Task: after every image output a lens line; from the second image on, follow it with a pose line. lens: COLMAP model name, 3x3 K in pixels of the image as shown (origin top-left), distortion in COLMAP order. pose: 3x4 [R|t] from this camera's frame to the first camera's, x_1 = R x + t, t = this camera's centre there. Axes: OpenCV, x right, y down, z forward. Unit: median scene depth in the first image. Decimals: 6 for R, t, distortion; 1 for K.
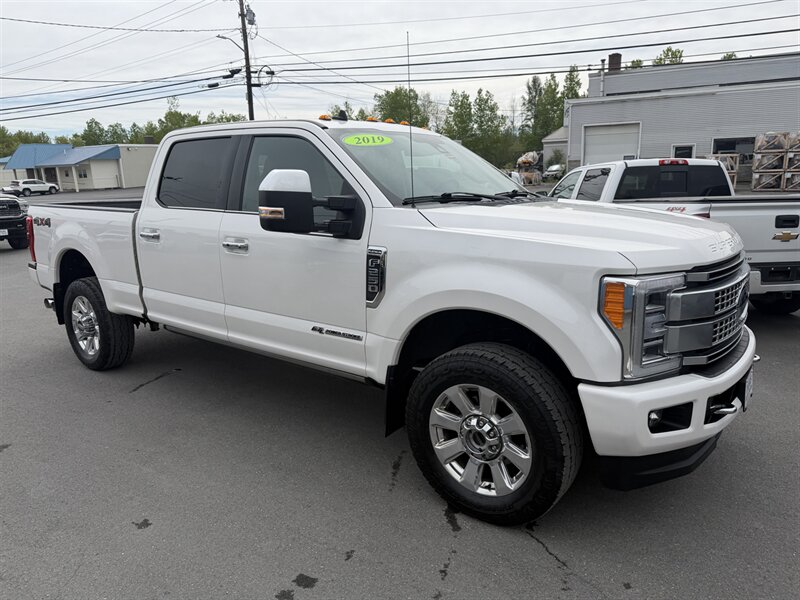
lens RADIAL K [[561.3, 0, 402.3], [0, 561.3, 302.3], [0, 0, 1]] dist [0.029212, -0.031978]
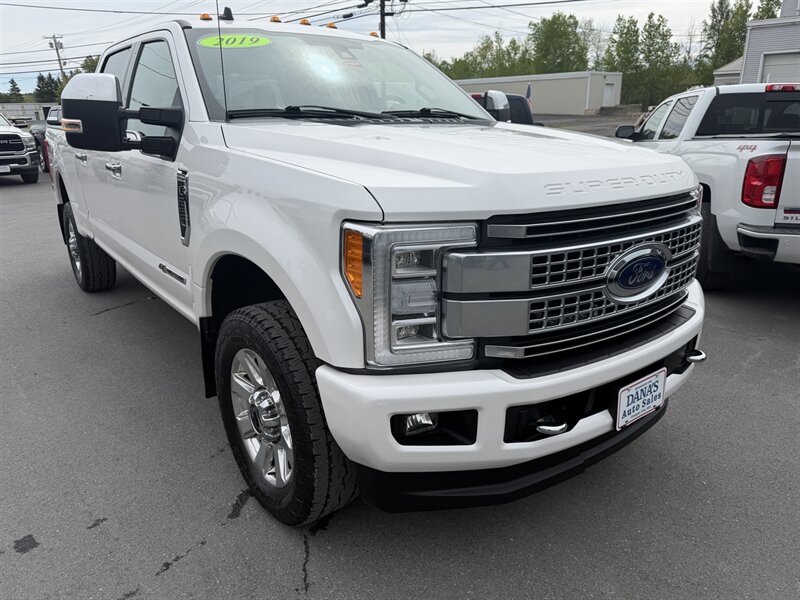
lens RADIAL K [[561.3, 0, 400.3], [0, 561.3, 306.7], [0, 0, 1]] dist [0.029212, -0.031978]
pose [[0.965753, 0.096038, -0.241033, 0.420576], [-0.069235, 0.990677, 0.117325, -0.018259], [0.250054, -0.096619, 0.963399, 0.231135]]
